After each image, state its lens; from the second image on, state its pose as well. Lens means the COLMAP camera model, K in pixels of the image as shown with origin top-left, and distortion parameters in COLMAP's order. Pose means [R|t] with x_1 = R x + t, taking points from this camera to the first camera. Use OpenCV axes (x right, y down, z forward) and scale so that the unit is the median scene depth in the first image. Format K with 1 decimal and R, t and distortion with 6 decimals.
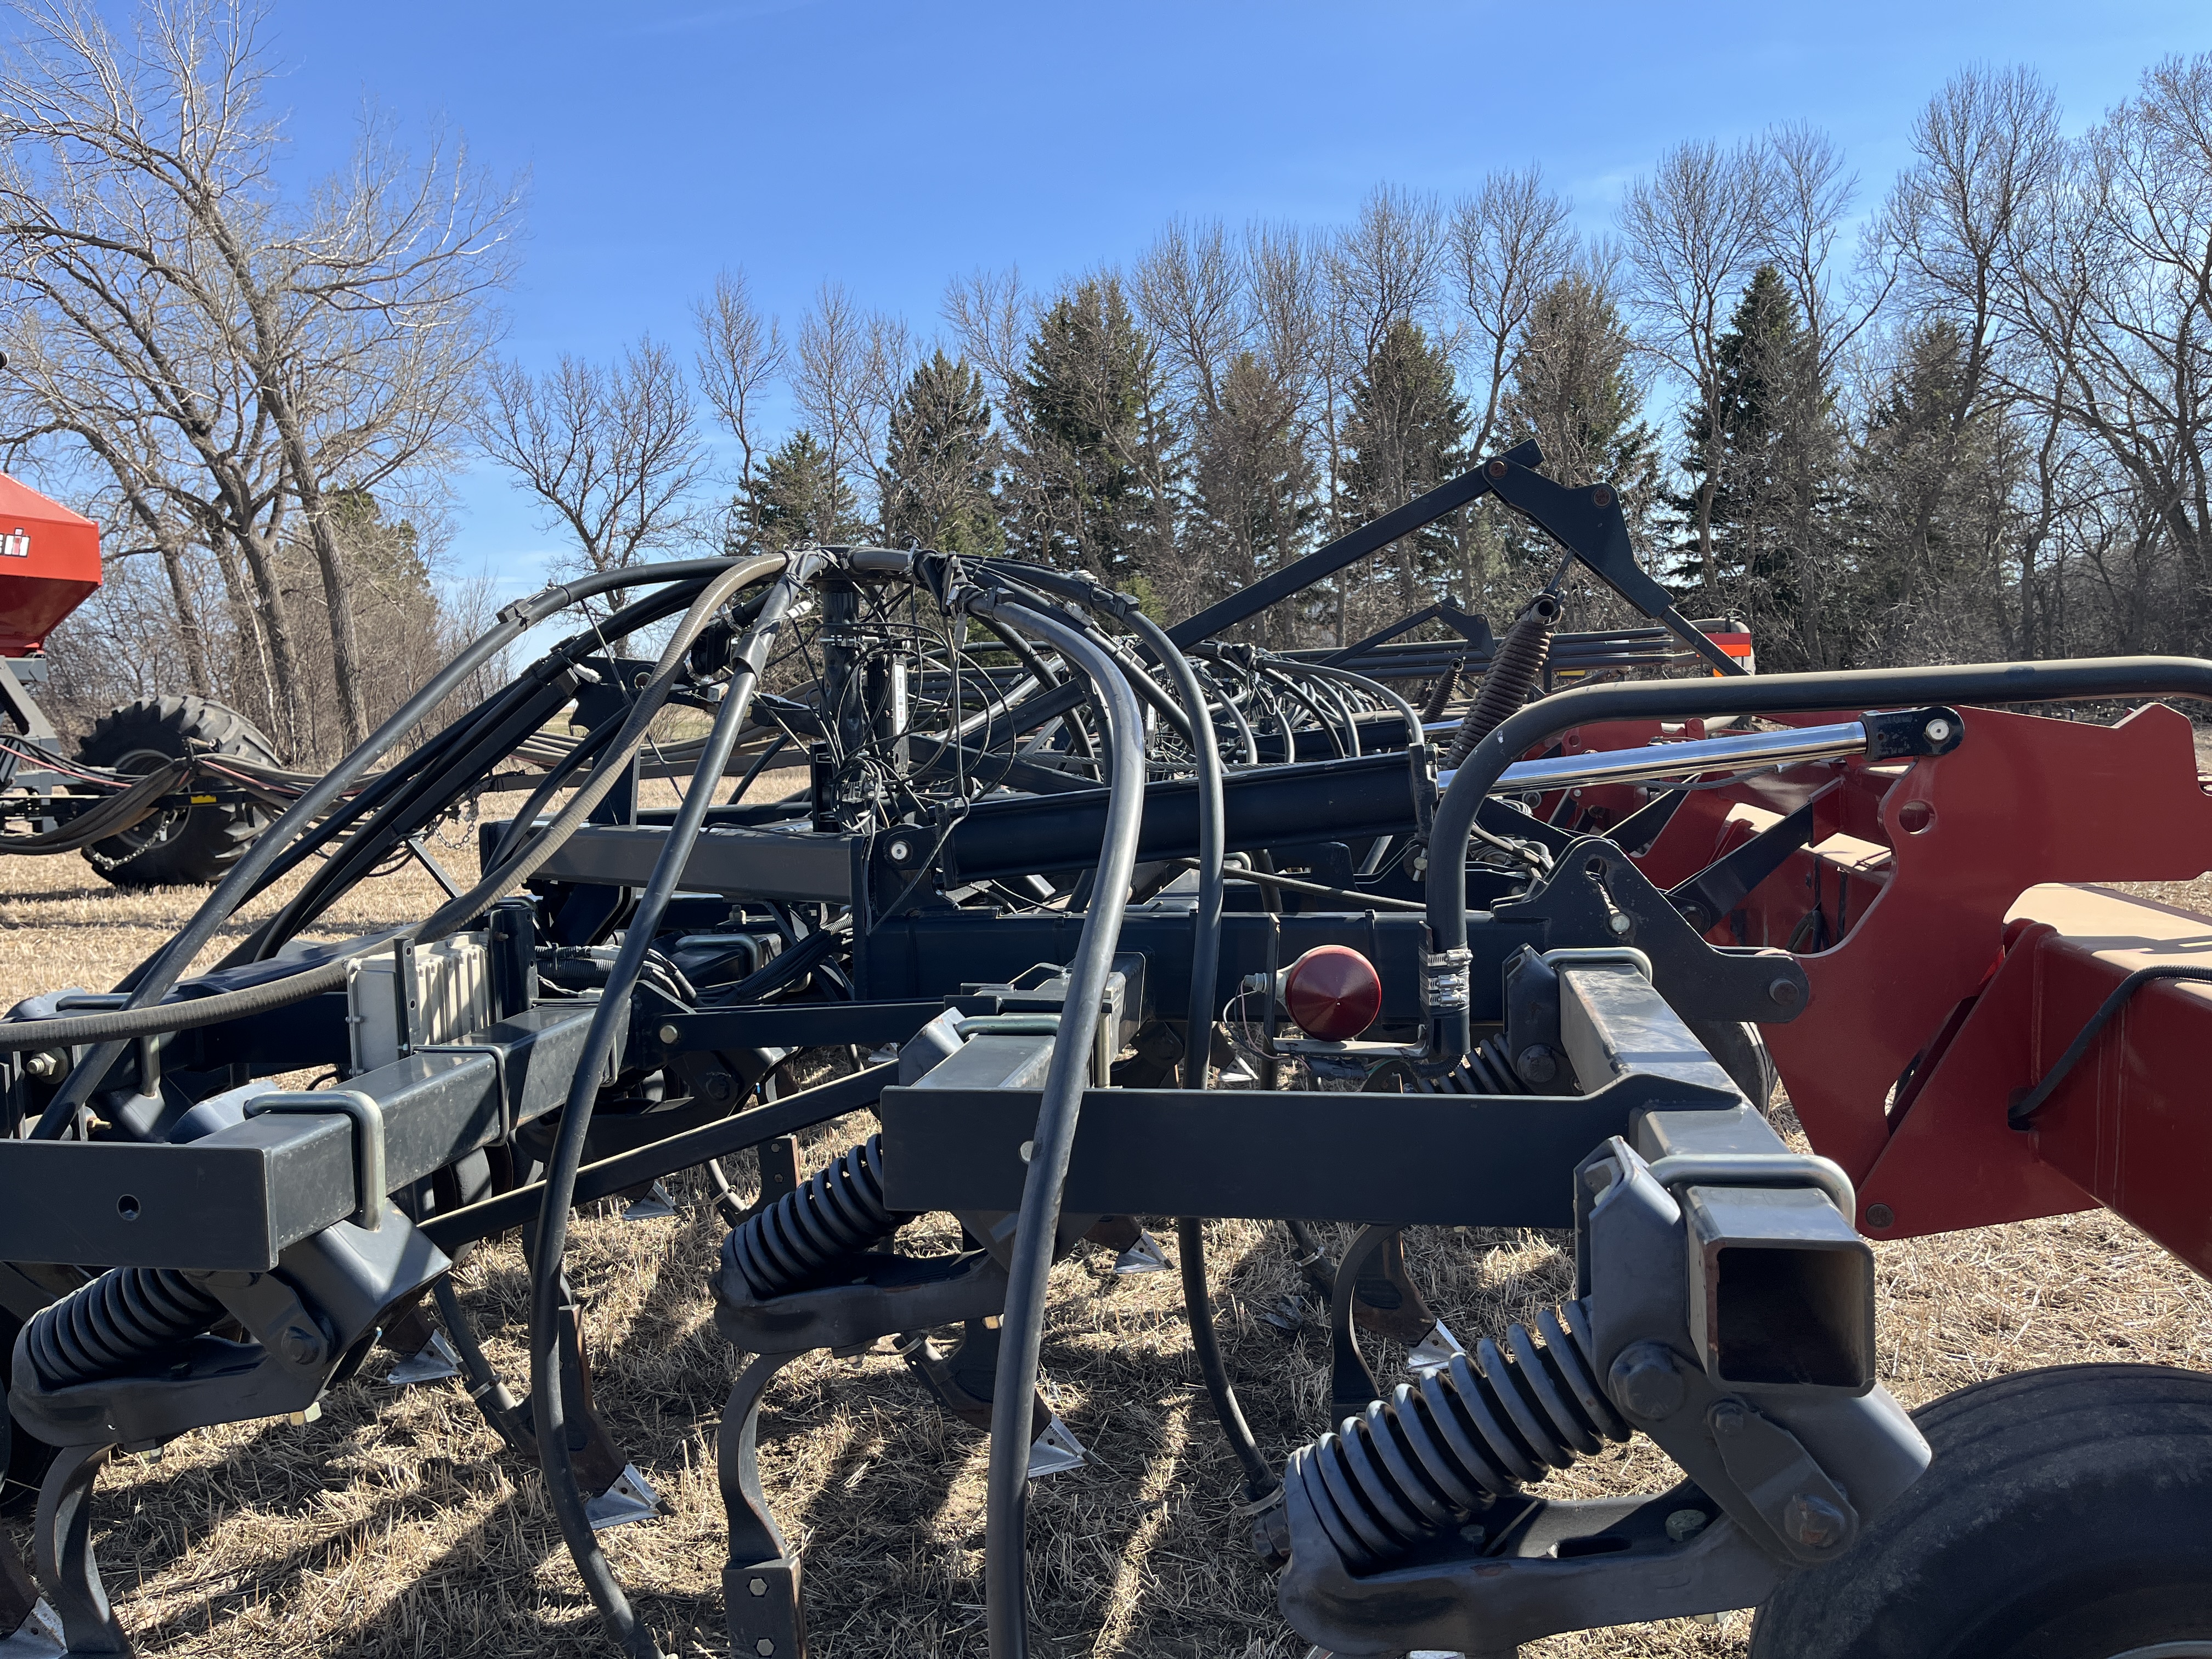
lens RADIAL K [[1677.2, 0, 1133.1], [0, 1677.2, 831.4], [0, 0, 1]] dist [0.062847, -0.094770]
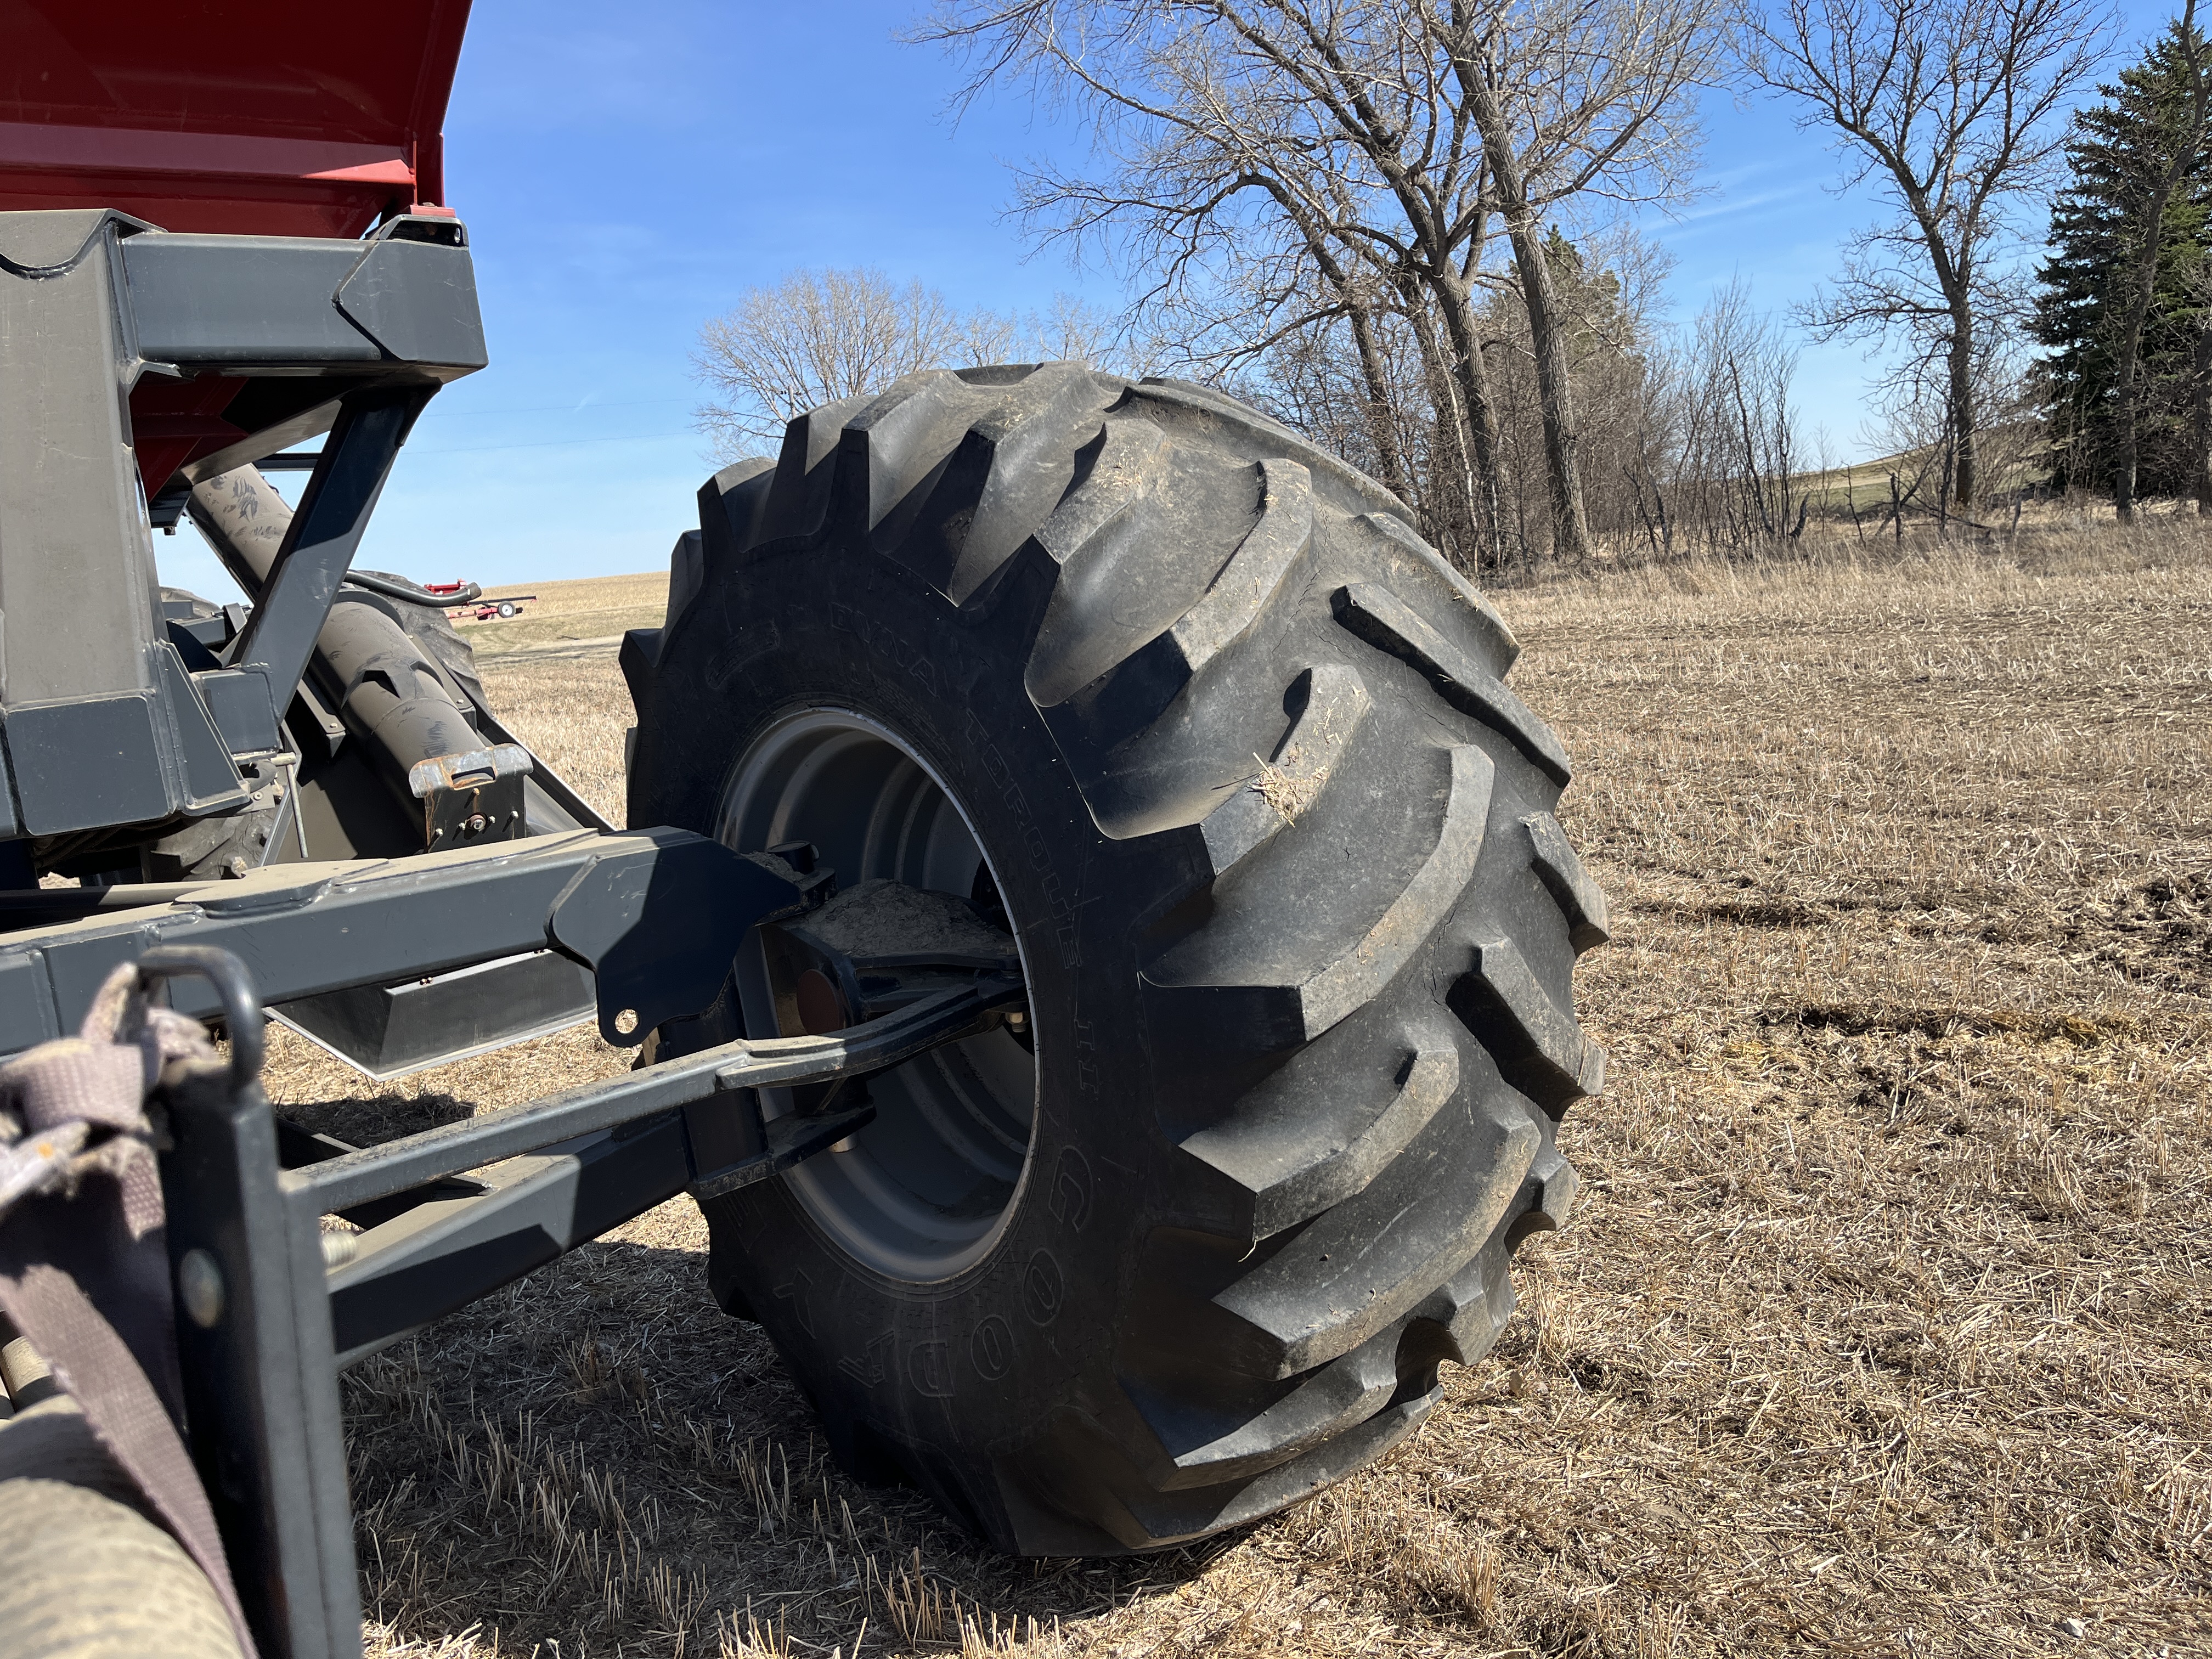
lens RADIAL K [[1677.2, 0, 1102.5], [0, 1677.2, 834.2], [0, 0, 1]] dist [0.062847, -0.094770]
pose [[0.775028, 0.048049, -0.630097, -0.138796], [0.035894, 0.992148, 0.119808, -0.016621], [0.630906, -0.115472, 0.767218, 0.269799]]
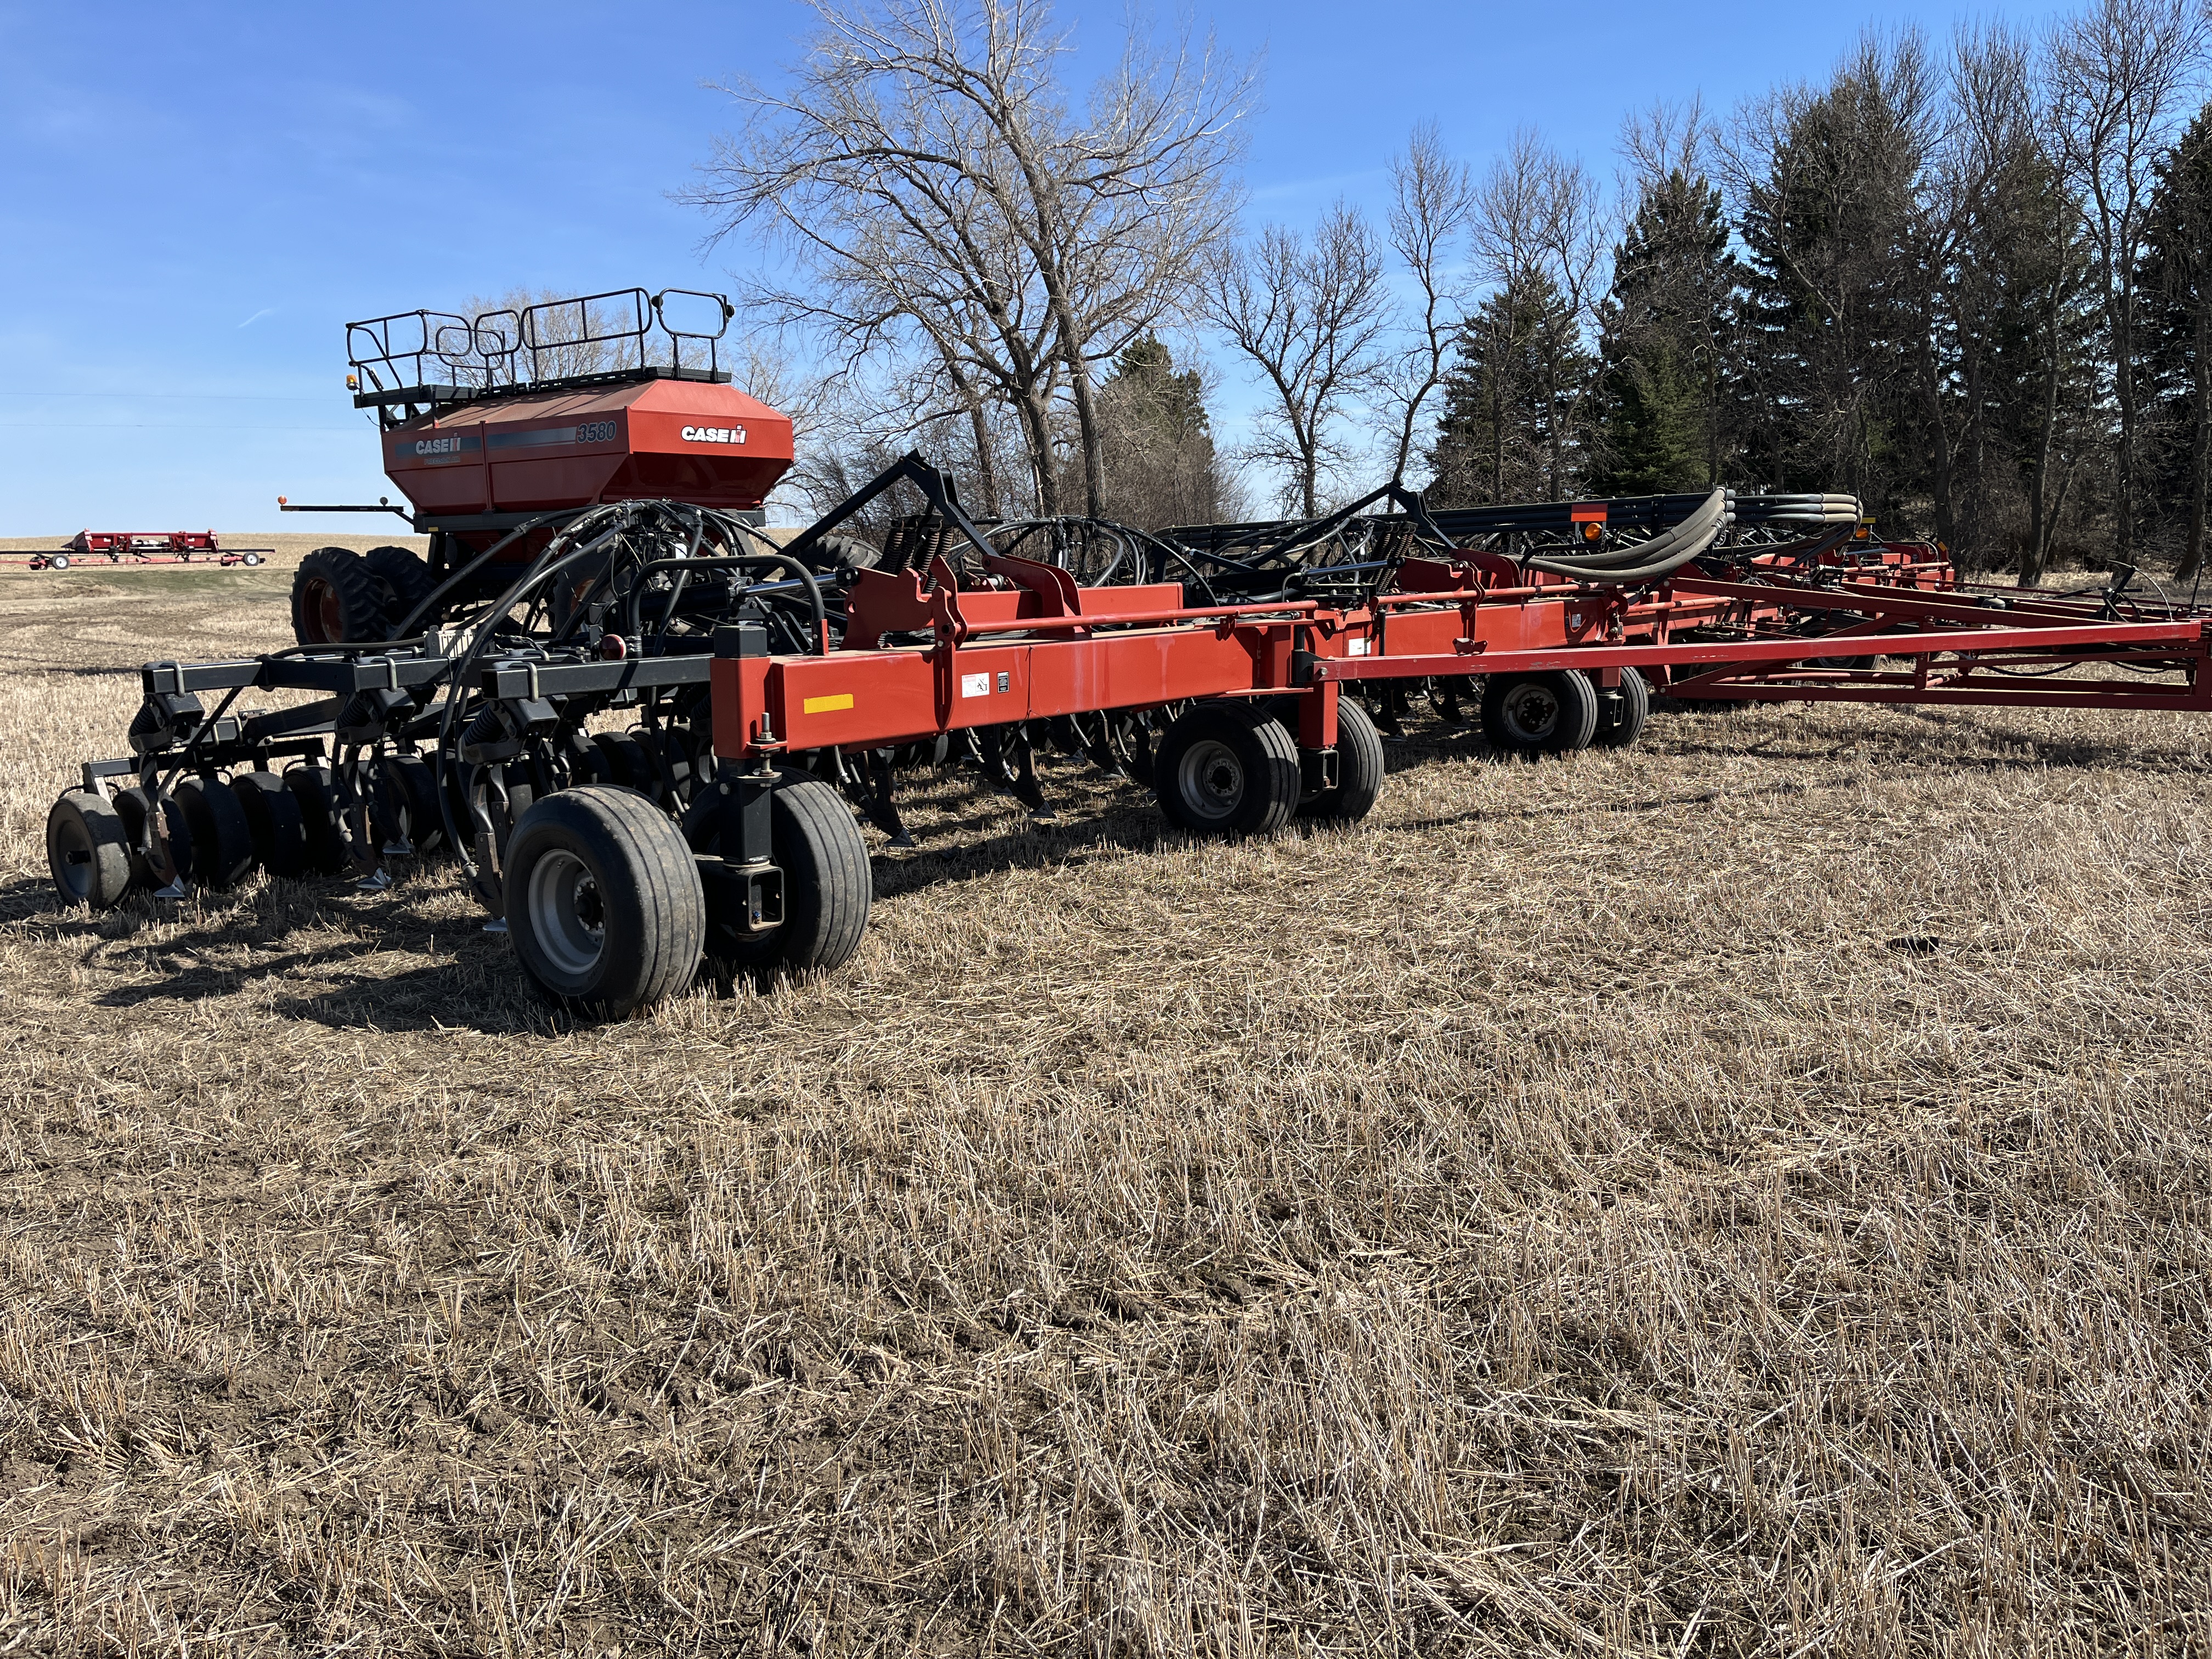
lens RADIAL K [[1677.2, 0, 1117.1], [0, 1677.2, 812.1], [0, 0, 1]] dist [0.062847, -0.094770]
pose [[0.890007, 0.079235, -0.449009, 0.100146], [-0.039702, 0.994512, 0.096801, 0.002025], [0.454215, -0.068327, 0.888268, -0.062017]]
